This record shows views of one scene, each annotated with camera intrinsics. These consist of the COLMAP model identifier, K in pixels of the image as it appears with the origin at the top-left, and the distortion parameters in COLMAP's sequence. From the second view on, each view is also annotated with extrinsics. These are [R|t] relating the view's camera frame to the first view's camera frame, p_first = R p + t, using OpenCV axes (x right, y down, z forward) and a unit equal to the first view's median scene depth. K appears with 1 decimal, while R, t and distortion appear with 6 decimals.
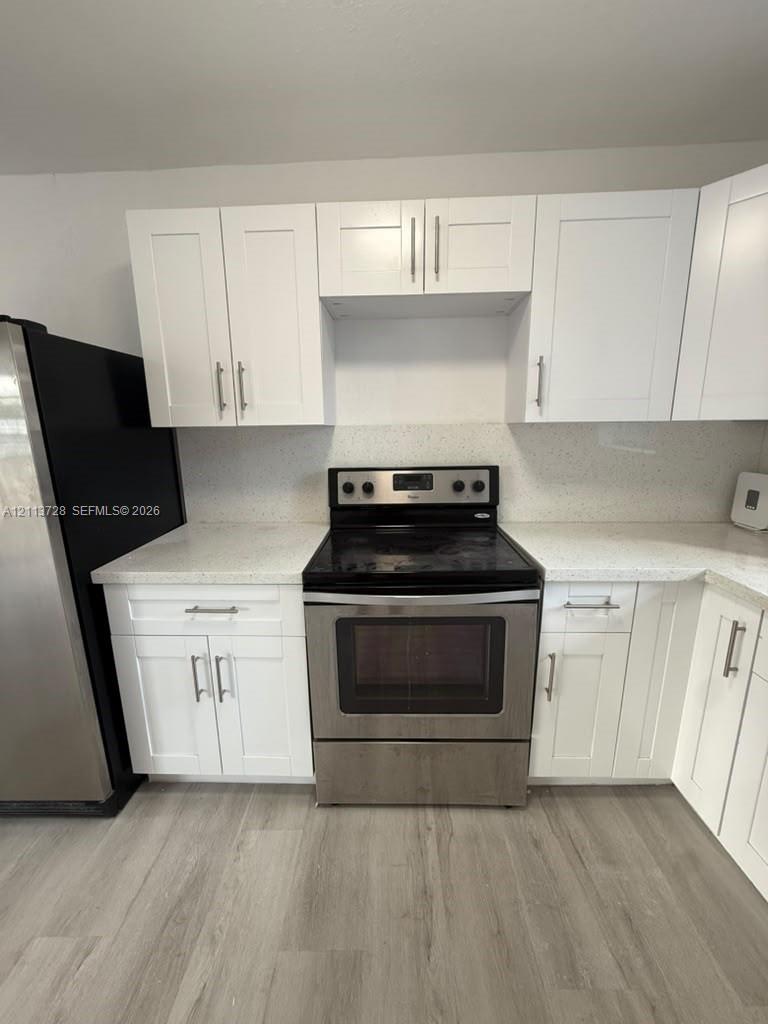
lens RADIAL K [[407.8, 0, 384.9], [0, 407.8, 509.5], [0, 0, 1]] dist [0.000374, 0.000420]
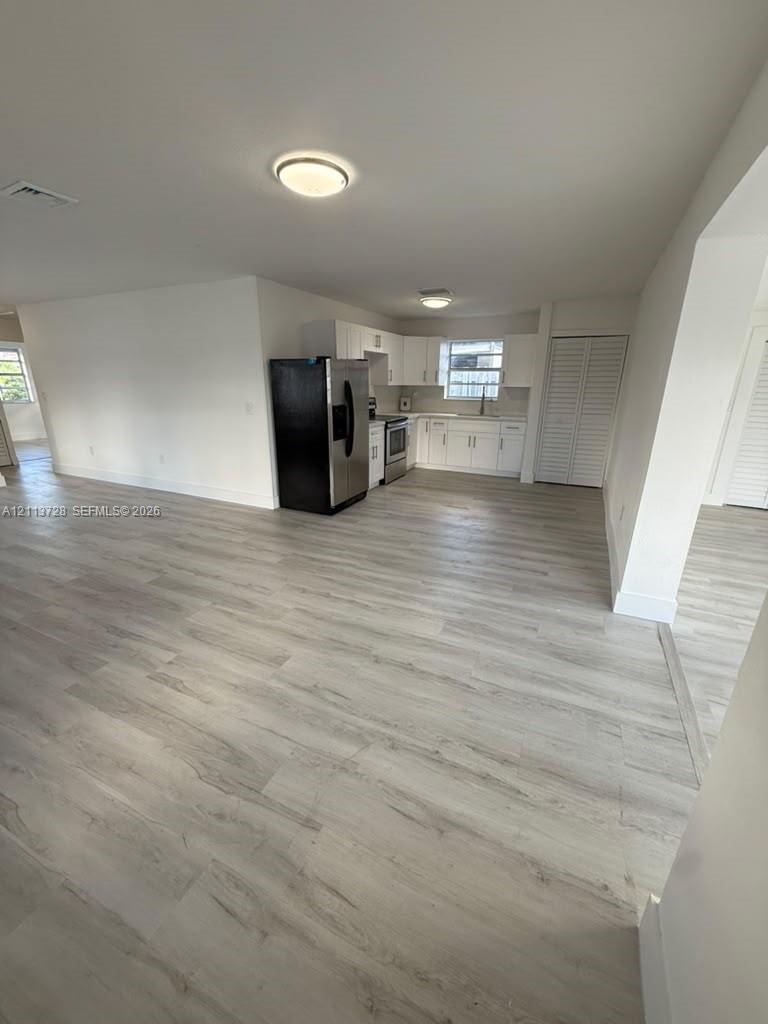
lens RADIAL K [[407.8, 0, 383.3], [0, 407.8, 510.7], [0, 0, 1]] dist [0.000374, 0.000420]
pose [[0.408959, -0.260327, 0.874633, -3.823816], [0.170624, 0.963357, 0.206955, 0.154123], [-0.896460, 0.064597, 0.438391, -0.716398]]
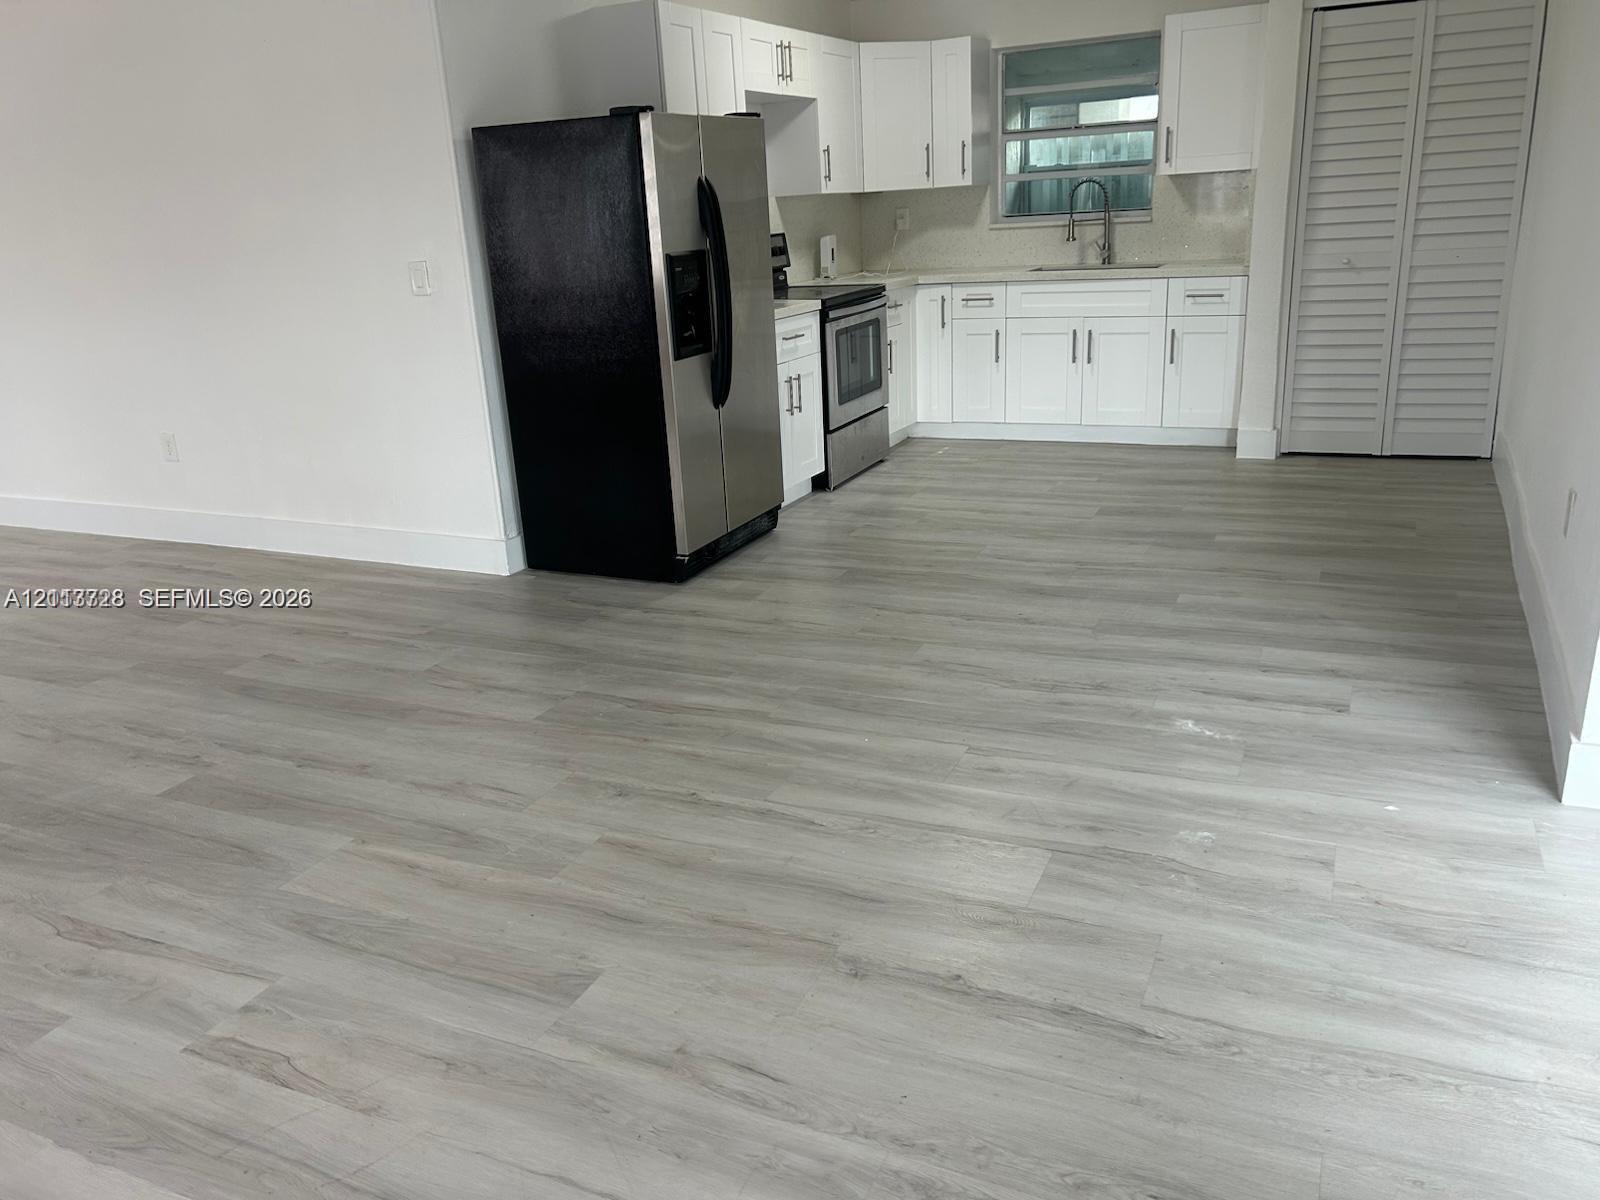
lens RADIAL K [[1207.4, 0, 782.7], [0, 1207.4, 596.7], [0, 0, 1]] dist [0.051514, -0.048253]
pose [[0.417758, -0.287262, 0.861950, -3.865636], [0.230963, 0.951113, 0.205038, 0.223210], [-0.878712, 0.113422, 0.463682, -0.669830]]
